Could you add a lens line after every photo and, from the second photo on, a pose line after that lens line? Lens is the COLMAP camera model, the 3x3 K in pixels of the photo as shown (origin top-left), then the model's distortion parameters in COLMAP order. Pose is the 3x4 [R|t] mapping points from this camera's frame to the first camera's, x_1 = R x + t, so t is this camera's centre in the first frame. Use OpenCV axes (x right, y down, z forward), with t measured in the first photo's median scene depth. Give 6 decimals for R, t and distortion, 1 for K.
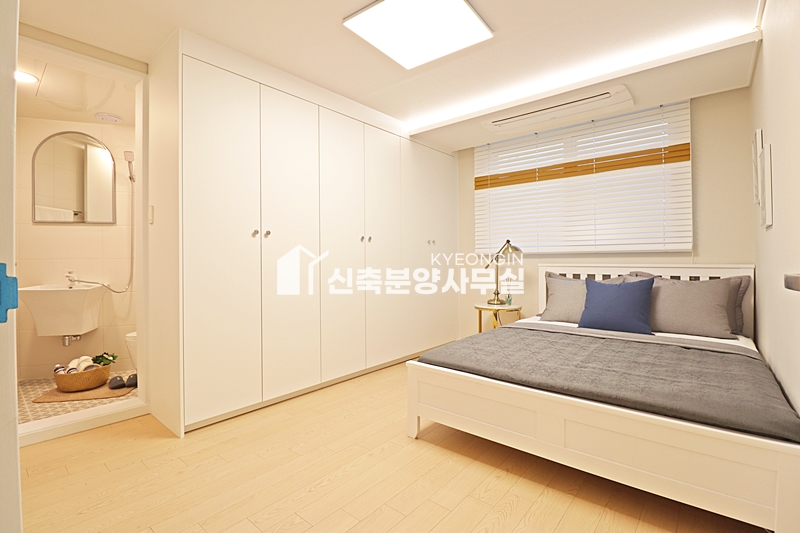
lens RADIAL K [[372.1, 0, 399.5], [0, 372.1, 263.4], [0, 0, 1]] dist [-0.005155, -0.011424]
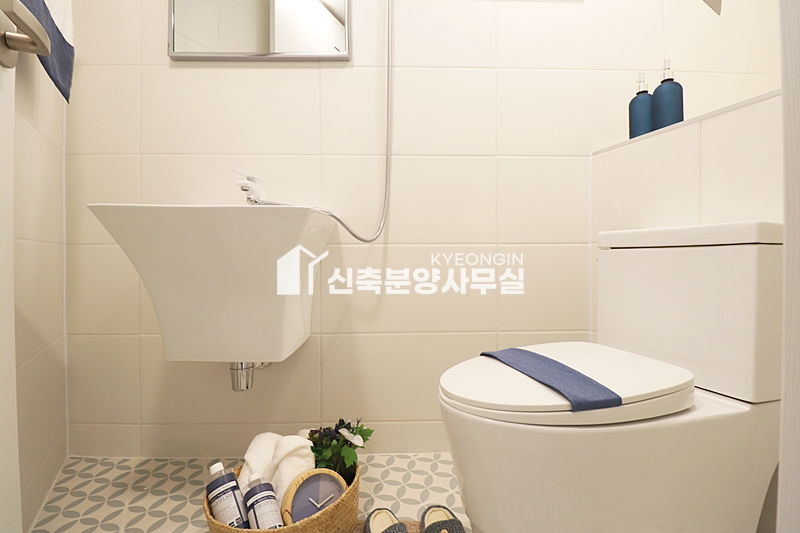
lens RADIAL K [[372.1, 0, 400.0], [0, 372.1, 264.4], [0, 0, 1]] dist [-0.005155, -0.011424]
pose [[0.944119, 0.007545, -0.329519, -0.640695], [-0.003217, 0.999901, 0.013680, 0.100727], [0.329590, -0.011855, 0.944050, 0.707773]]
